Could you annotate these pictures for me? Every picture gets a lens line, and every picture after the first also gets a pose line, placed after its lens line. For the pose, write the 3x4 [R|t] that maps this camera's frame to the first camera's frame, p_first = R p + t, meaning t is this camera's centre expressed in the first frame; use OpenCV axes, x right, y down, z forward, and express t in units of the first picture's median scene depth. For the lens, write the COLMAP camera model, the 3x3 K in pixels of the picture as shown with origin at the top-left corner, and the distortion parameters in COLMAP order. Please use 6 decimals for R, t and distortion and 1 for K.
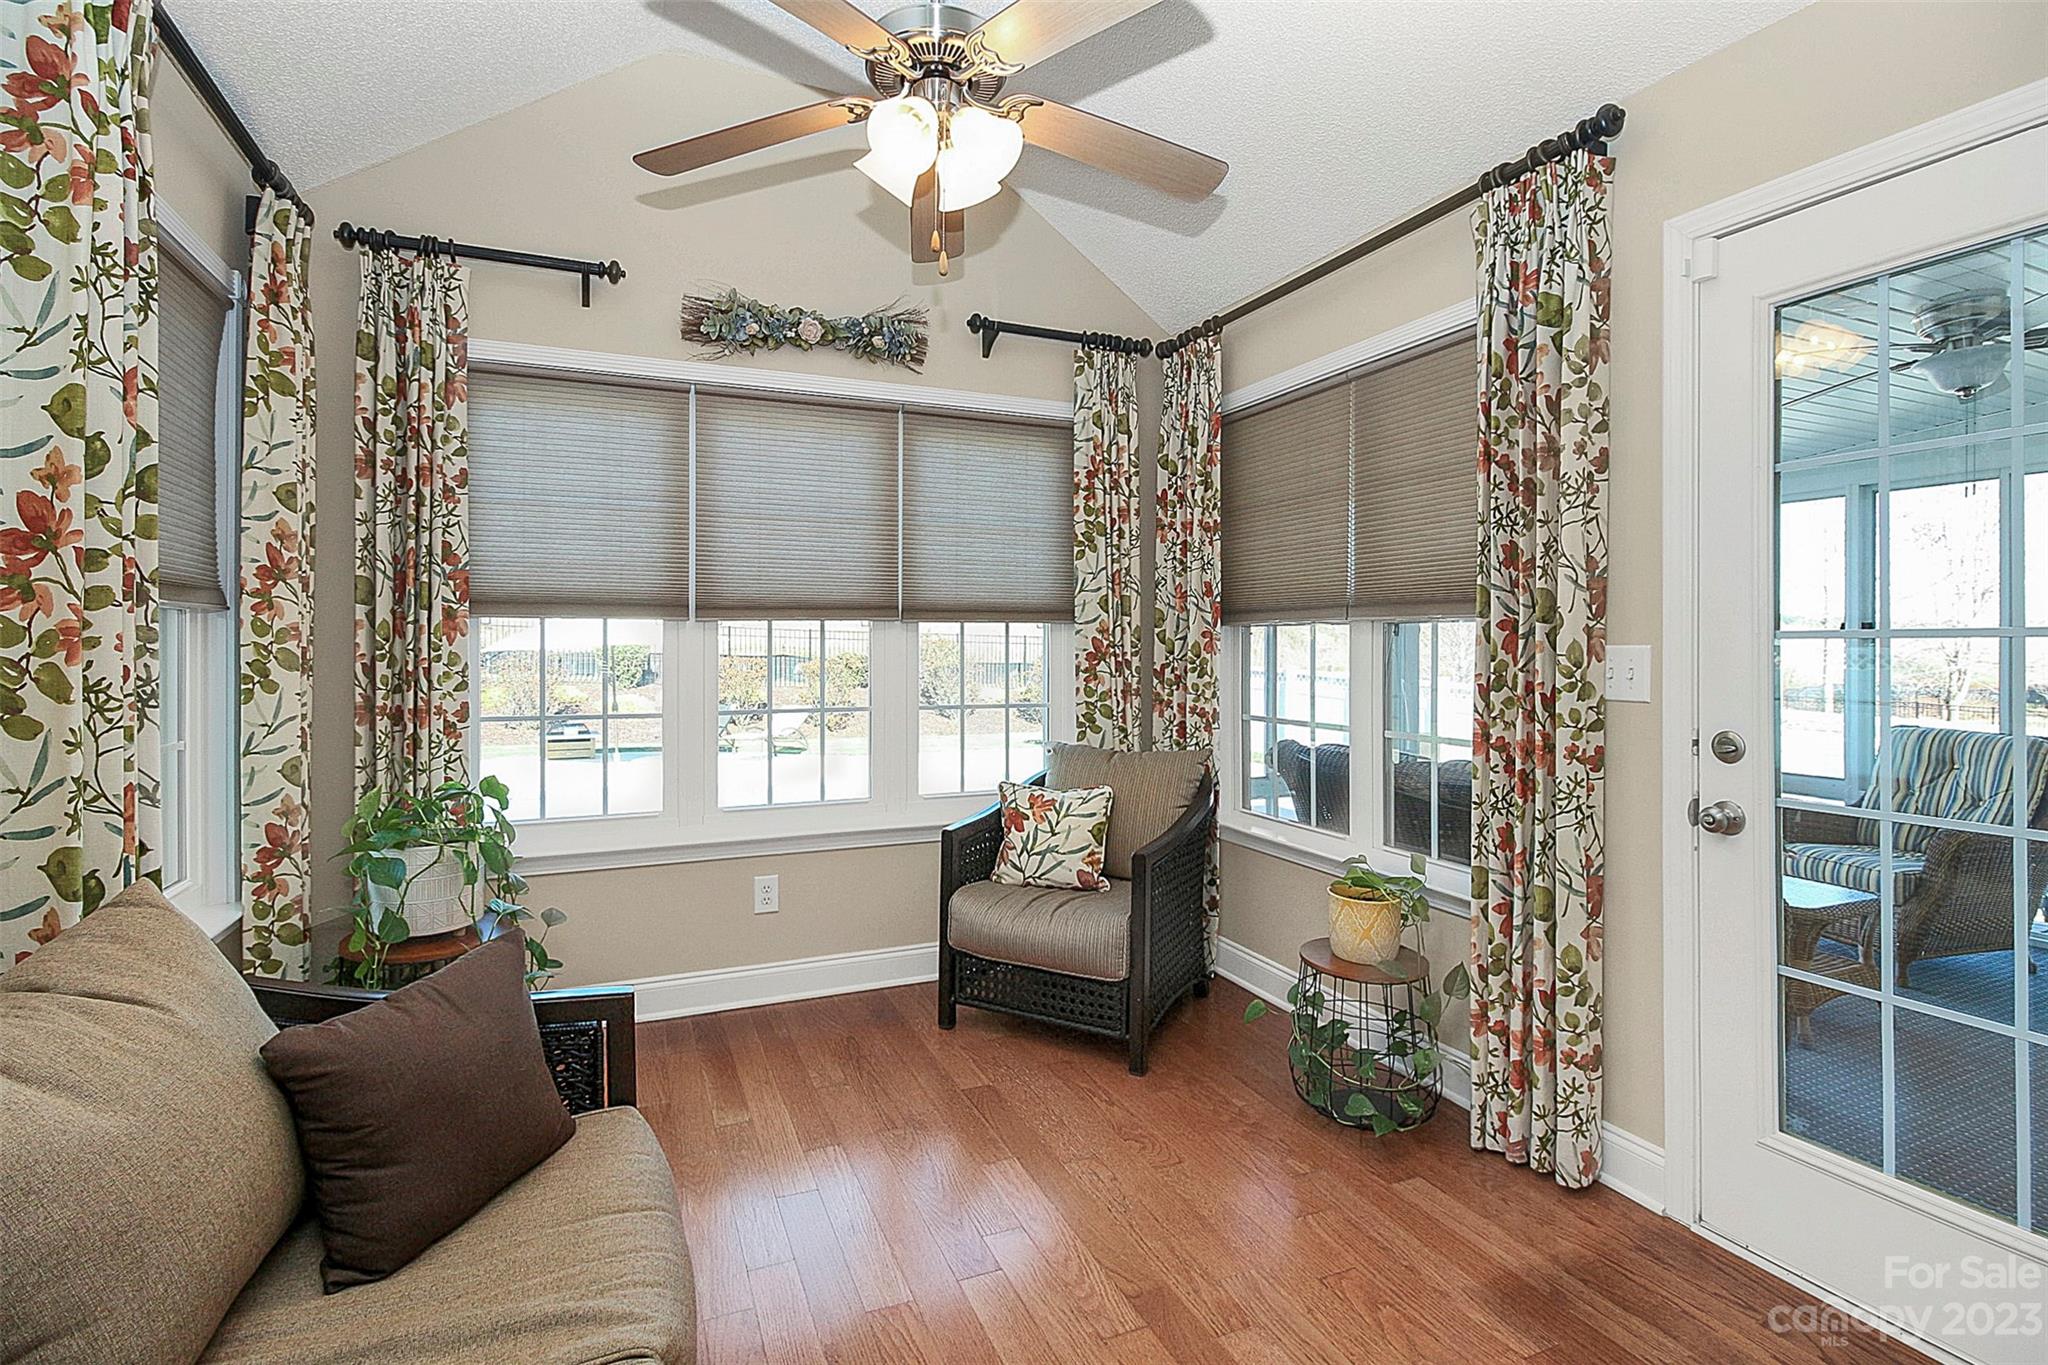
lens RADIAL K [[968.2, 0, 1014.3], [0, 968.2, 650.5], [0, 0, 1]] dist [-0.004004, -0.003954]
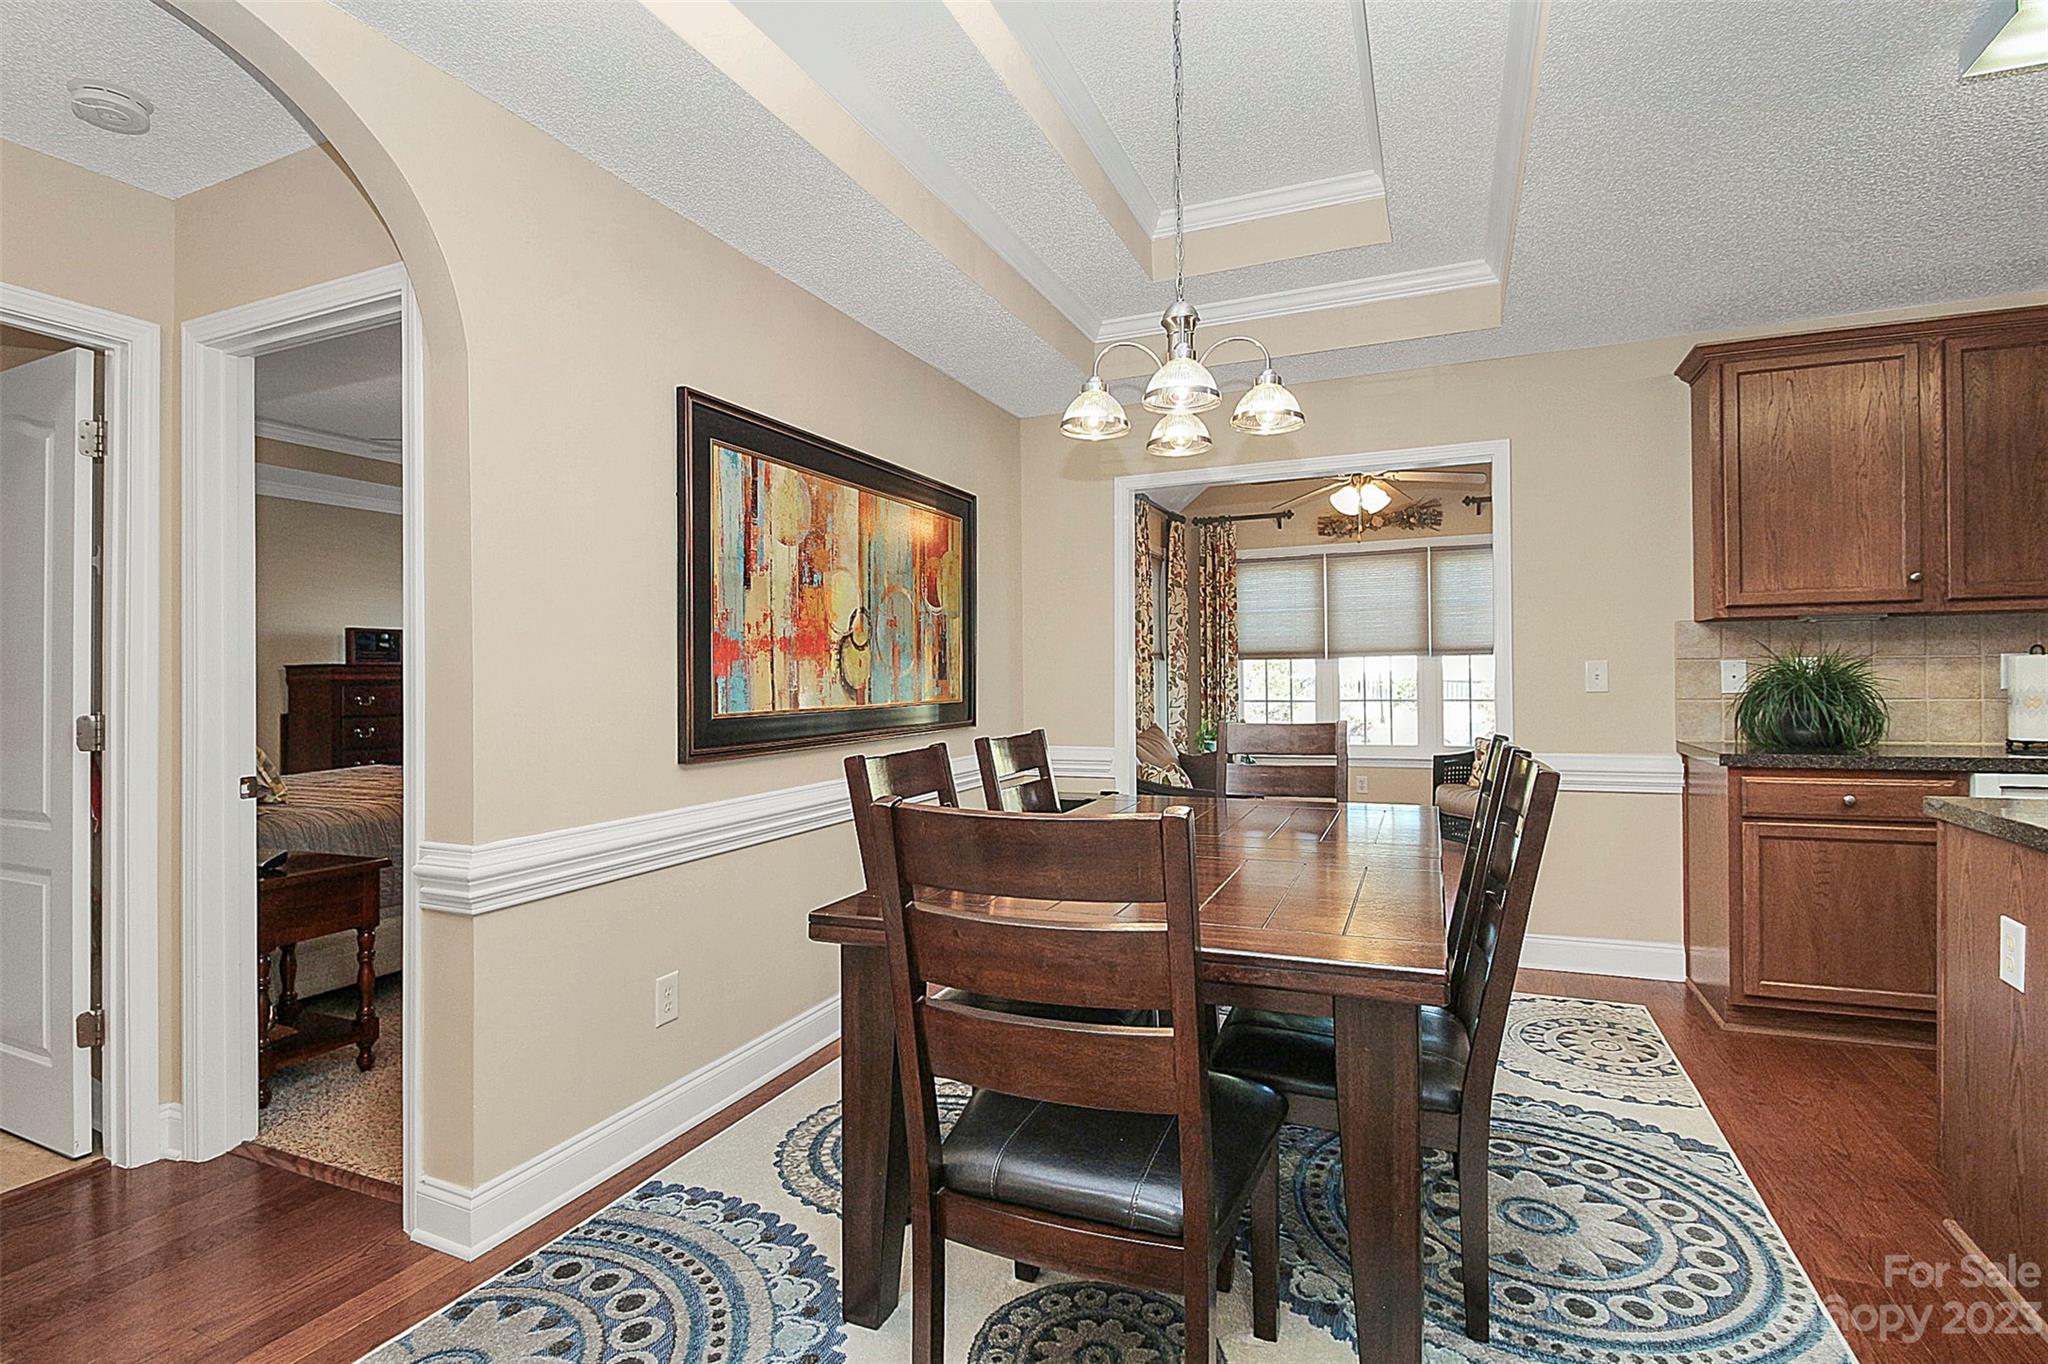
lens RADIAL K [[968.2, 0, 1019.8], [0, 968.2, 664.5], [0, 0, 1]] dist [-0.004004, -0.003954]
pose [[0.691514, -0.022142, -0.722024, 0.920262], [0.009573, 0.999723, -0.021489, 0.027605], [0.722299, 0.007948, 0.691535, -1.235708]]
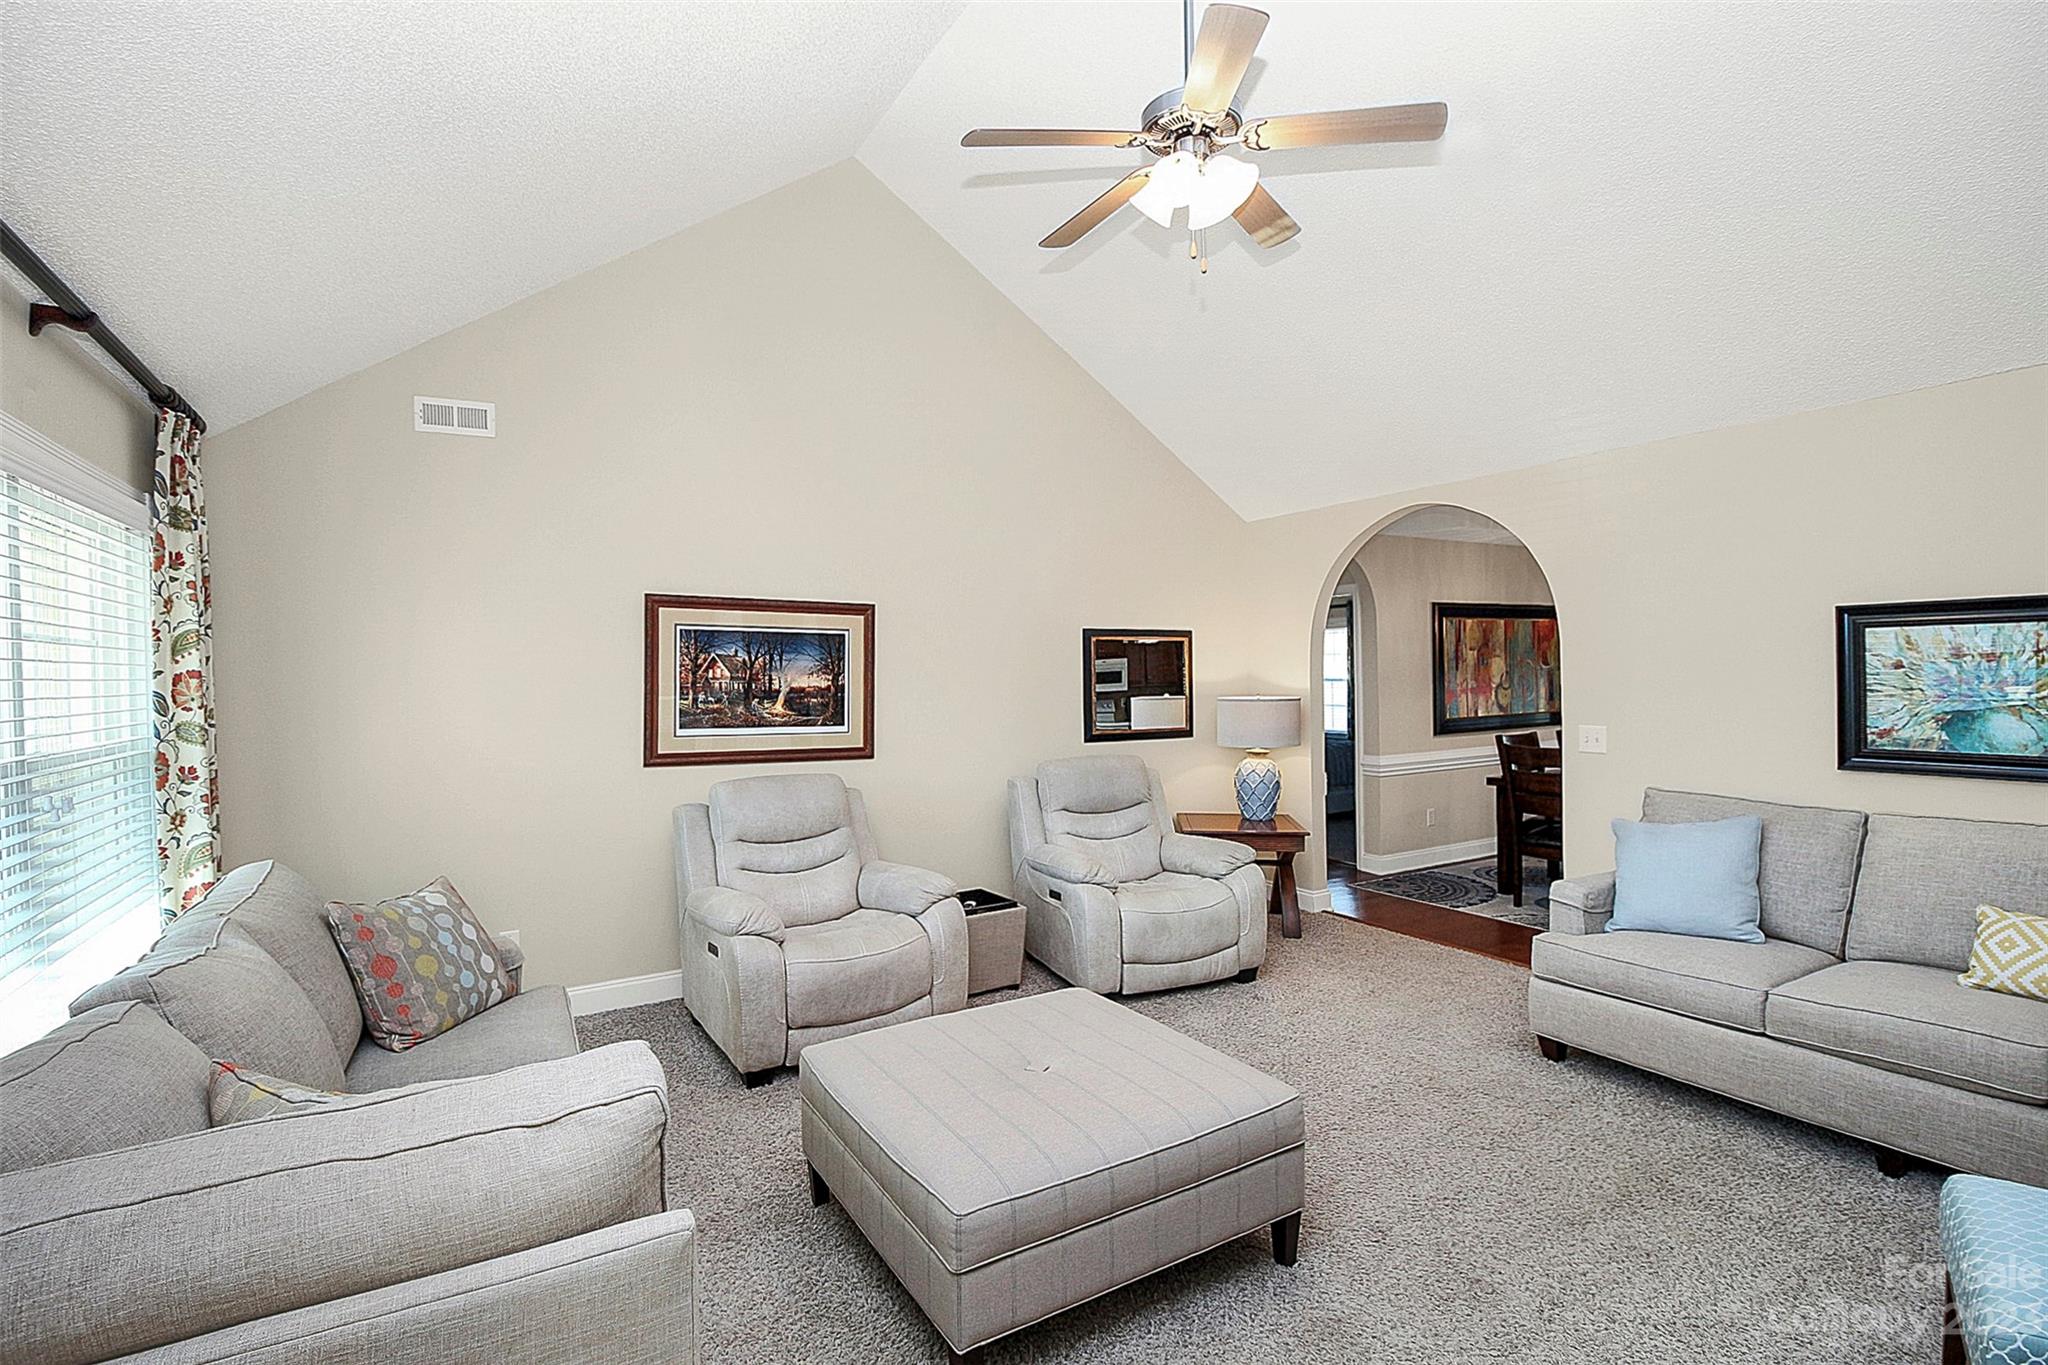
lens RADIAL K [[968.2, 0, 1012.1], [0, 968.2, 649.2], [0, 0, 1]] dist [-0.004004, -0.003954]
pose [[0.114680, -0.017585, -0.993247, 3.605927], [0.006666, 0.999834, -0.016932, -0.183732], [0.993380, -0.004680, 0.114778, -2.985688]]
